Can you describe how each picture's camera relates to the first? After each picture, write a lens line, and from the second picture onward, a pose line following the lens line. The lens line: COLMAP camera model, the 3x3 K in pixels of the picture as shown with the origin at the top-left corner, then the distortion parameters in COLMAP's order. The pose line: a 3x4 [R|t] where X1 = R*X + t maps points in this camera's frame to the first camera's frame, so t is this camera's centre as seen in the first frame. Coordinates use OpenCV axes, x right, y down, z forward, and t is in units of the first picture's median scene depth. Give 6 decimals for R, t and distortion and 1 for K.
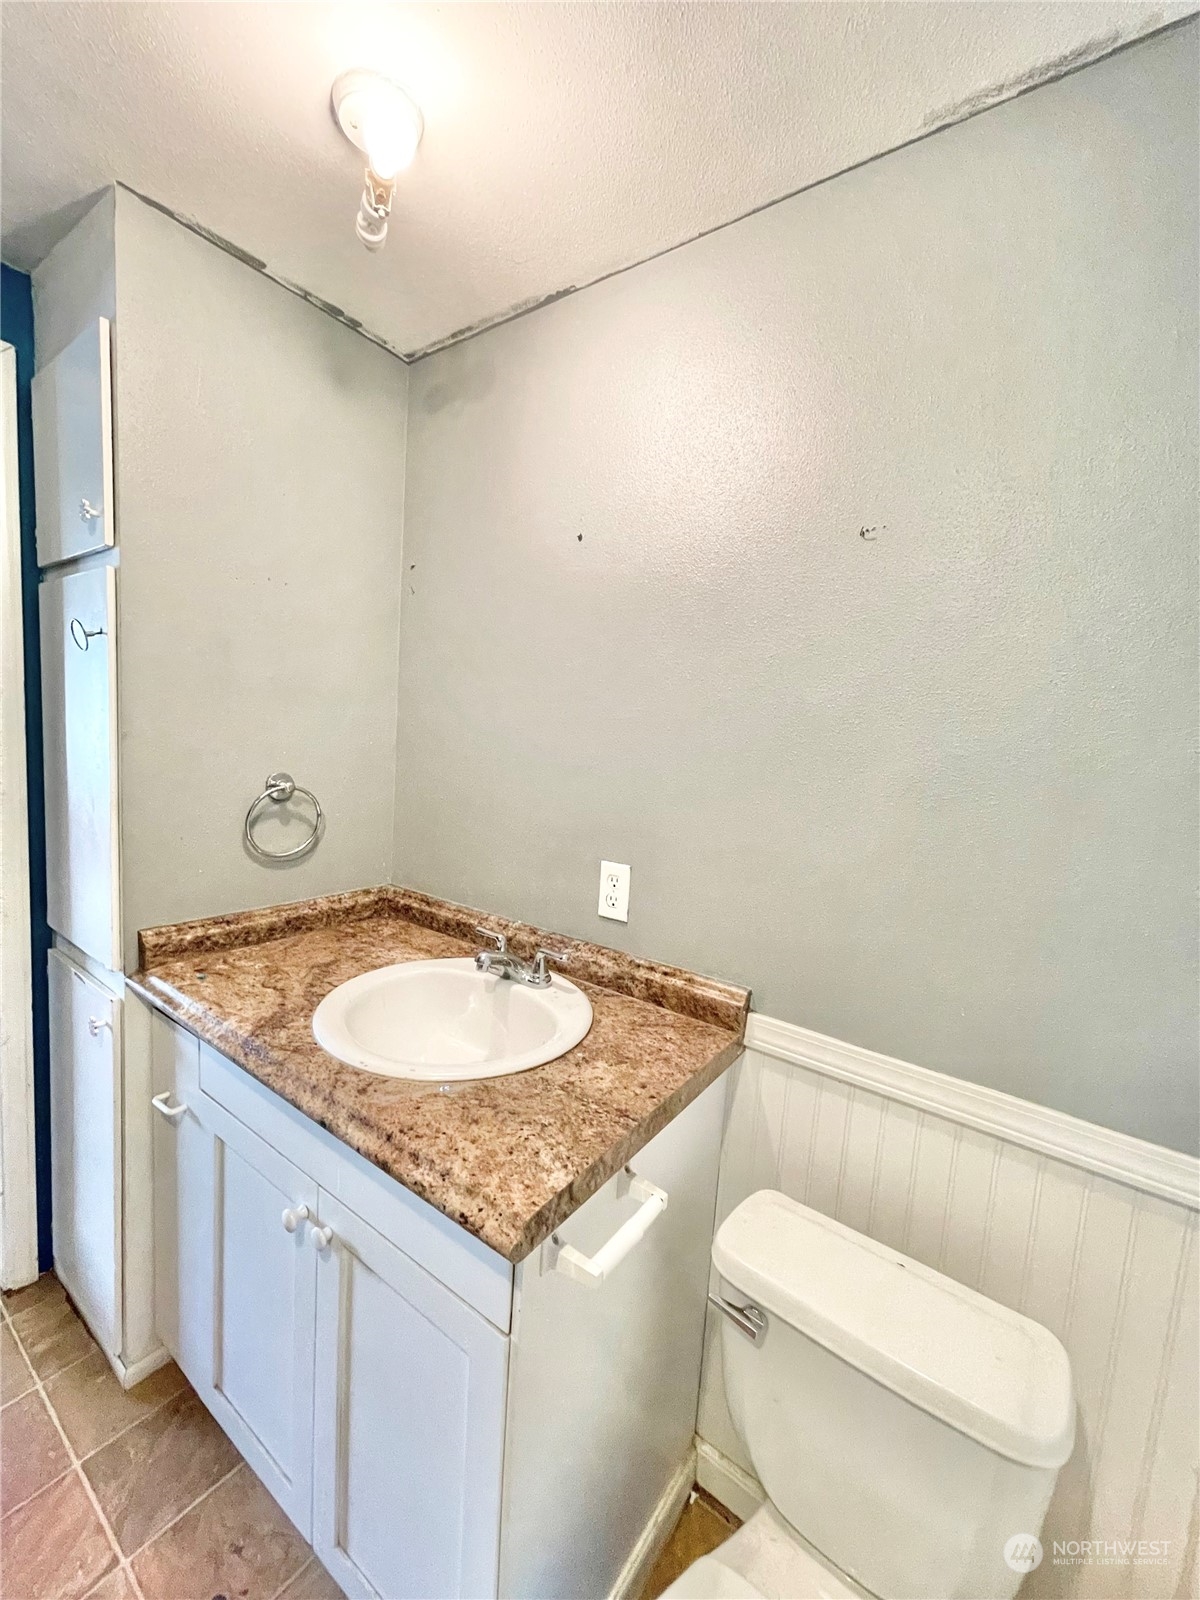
lens RADIAL K [[646.4, 0, 590.4], [0, 646.4, 799.0], [0, 0, 1]] dist [0.003139, -0.000556]
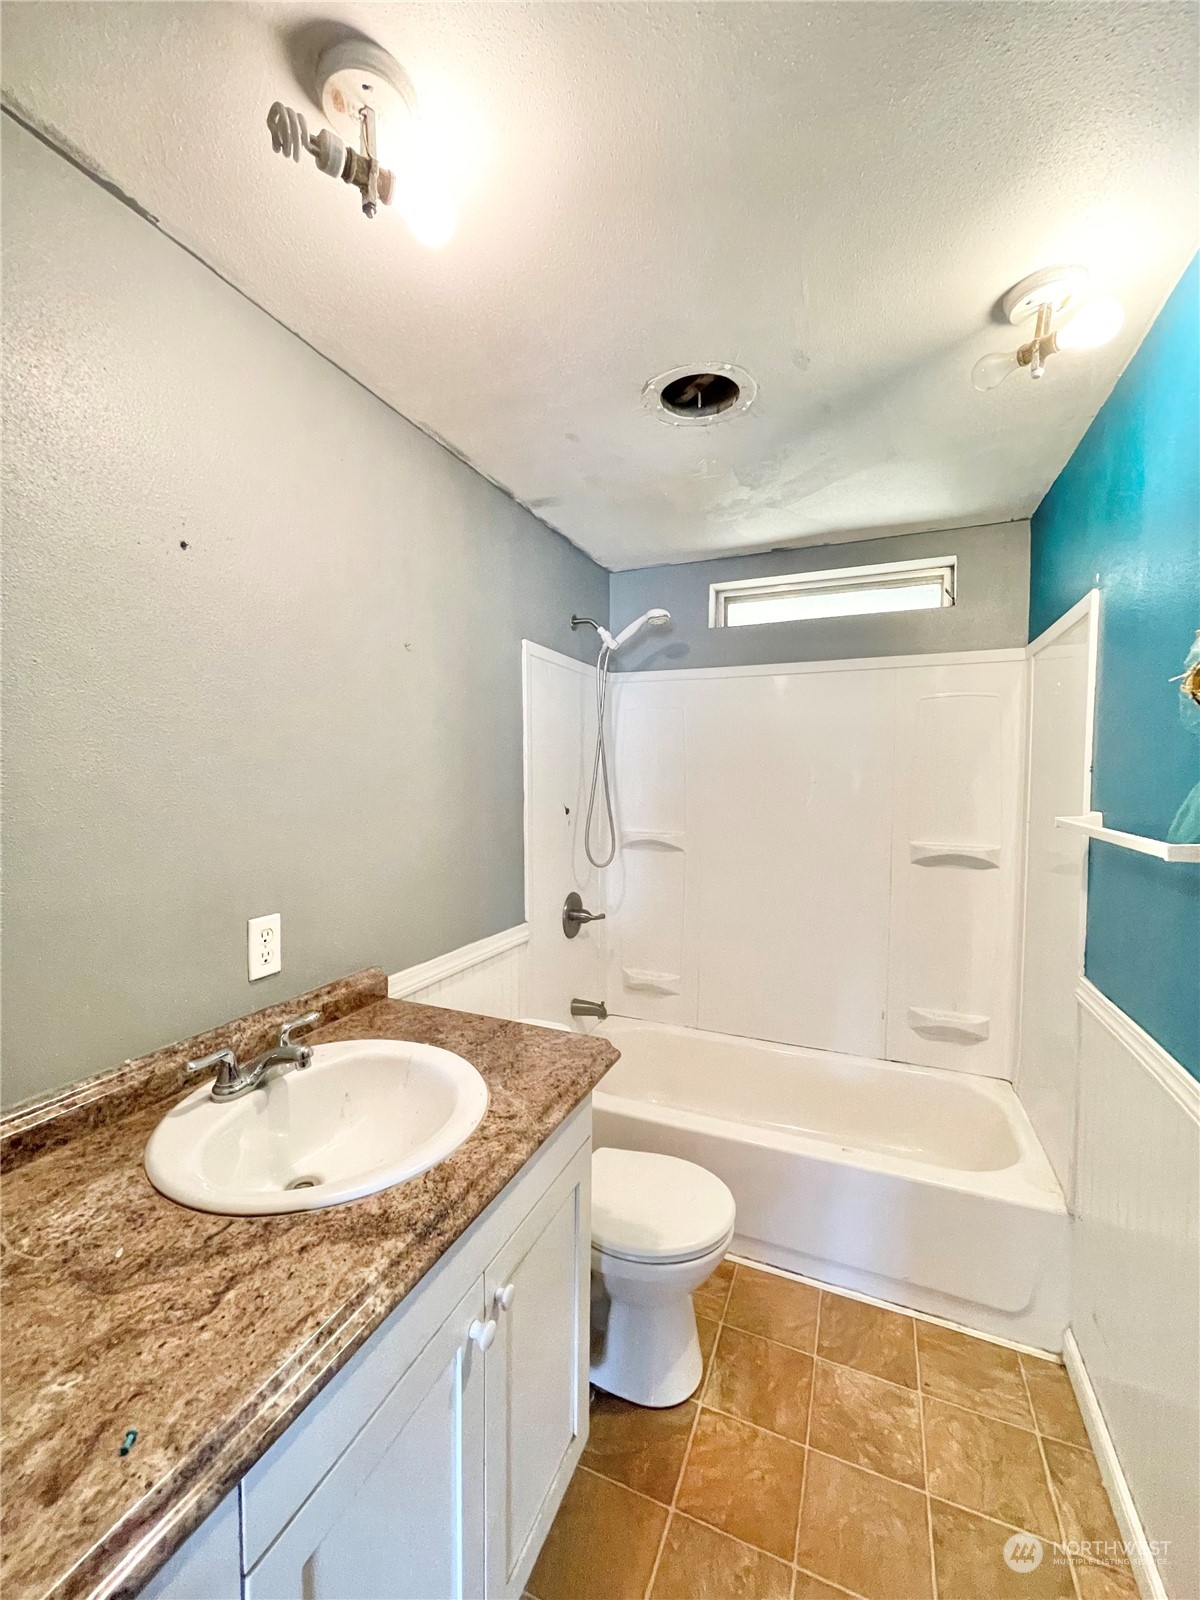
lens RADIAL K [[646.4, 0, 590.4], [0, 646.4, 799.0], [0, 0, 1]] dist [0.003139, -0.000556]
pose [[-0.218907, -0.100201, 0.970587, -1.061759], [0.074858, 0.990057, 0.119095, -0.163097], [-0.972870, 0.098726, -0.209230, 0.785184]]
